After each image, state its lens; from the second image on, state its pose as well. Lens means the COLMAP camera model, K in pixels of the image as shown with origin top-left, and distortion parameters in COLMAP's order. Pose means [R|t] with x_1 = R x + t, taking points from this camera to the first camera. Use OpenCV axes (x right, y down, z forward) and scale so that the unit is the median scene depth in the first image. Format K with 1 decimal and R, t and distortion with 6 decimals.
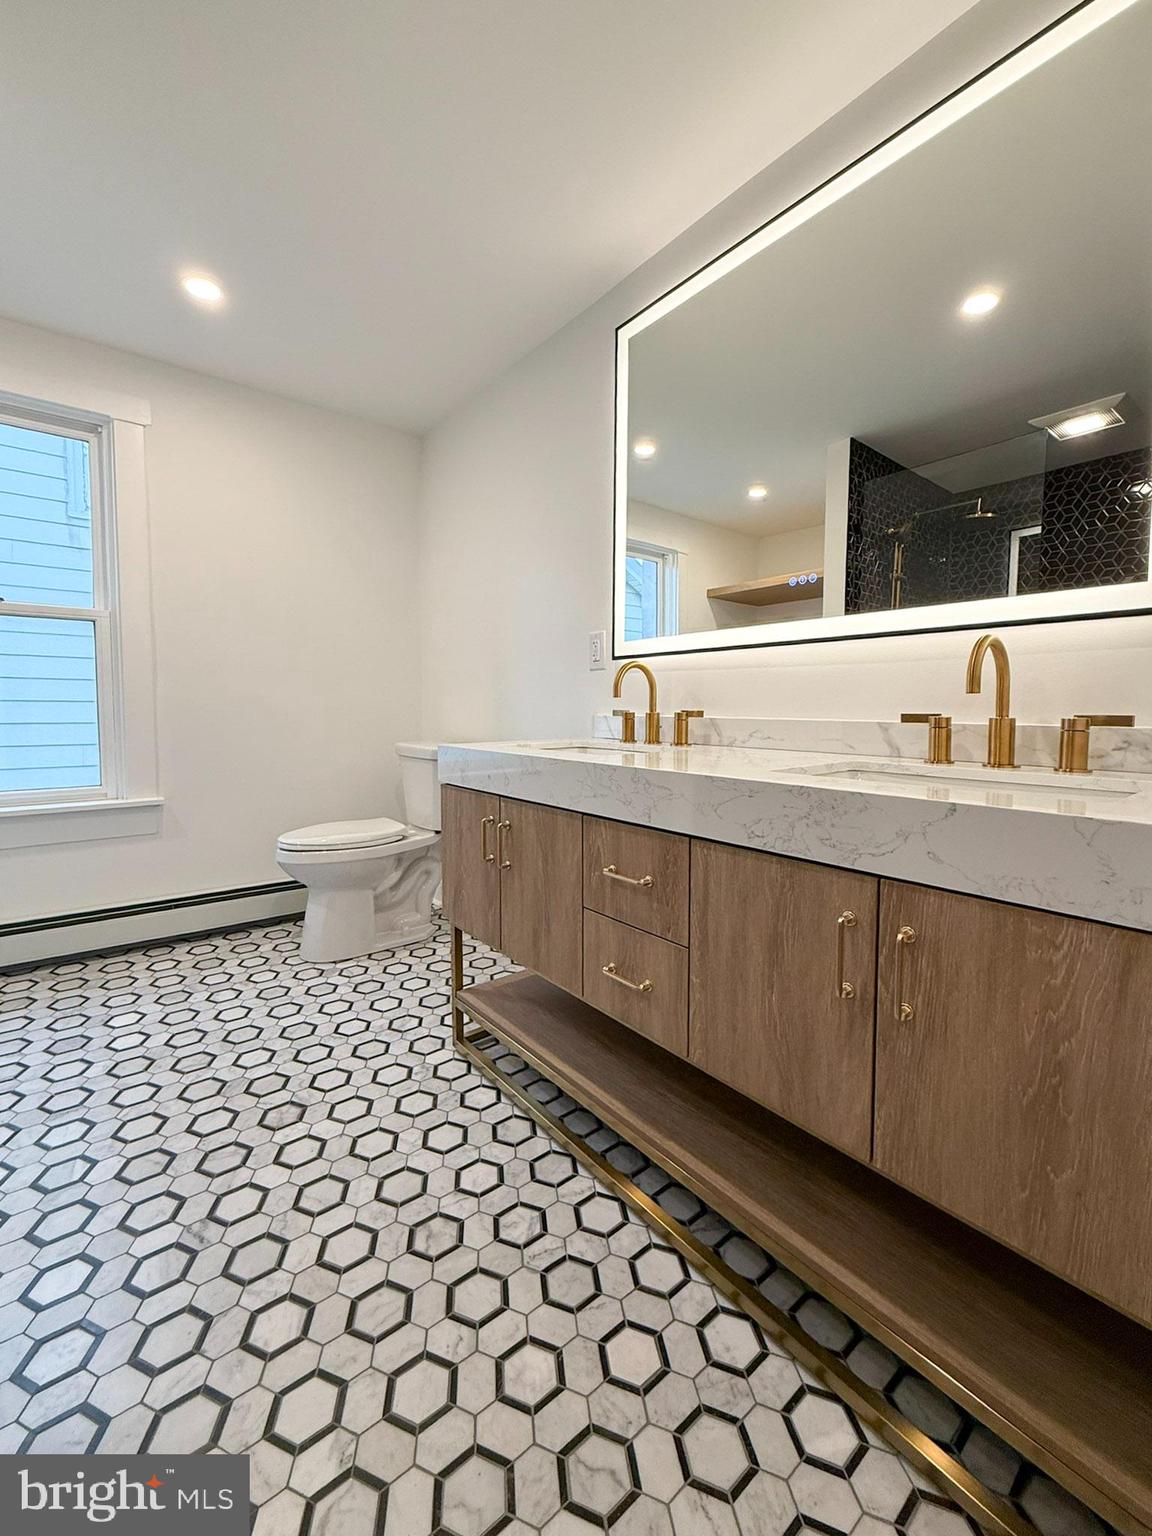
lens RADIAL K [[616.7, 0, 577.2], [0, 616.7, 737.9], [0, 0, 1]] dist [-0.000745, 0.000205]
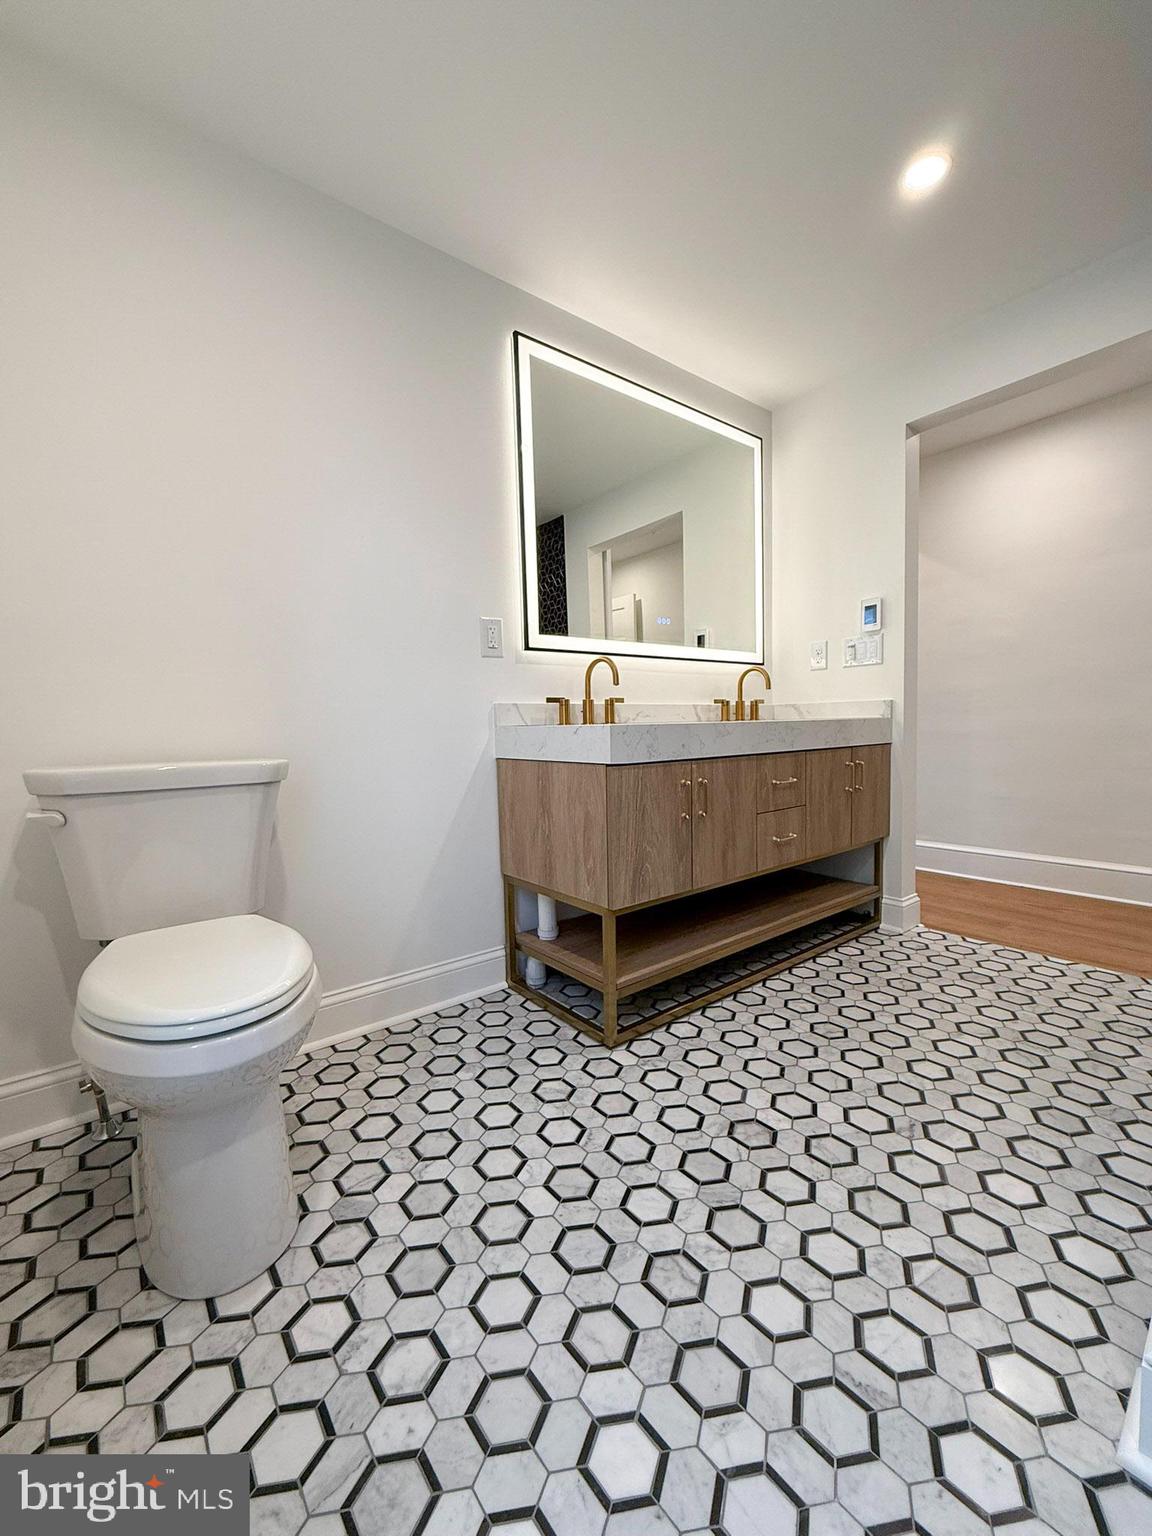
lens RADIAL K [[631.2, 0, 576.0], [0, 631.2, 768.0], [0, 0, 1]] dist [-0.001906, -0.000060]
pose [[0.009440, -0.069458, 0.997540, -1.325447], [0.079686, 0.994464, 0.068489, 0.008482], [-0.996775, 0.078844, 0.014922, 1.178674]]
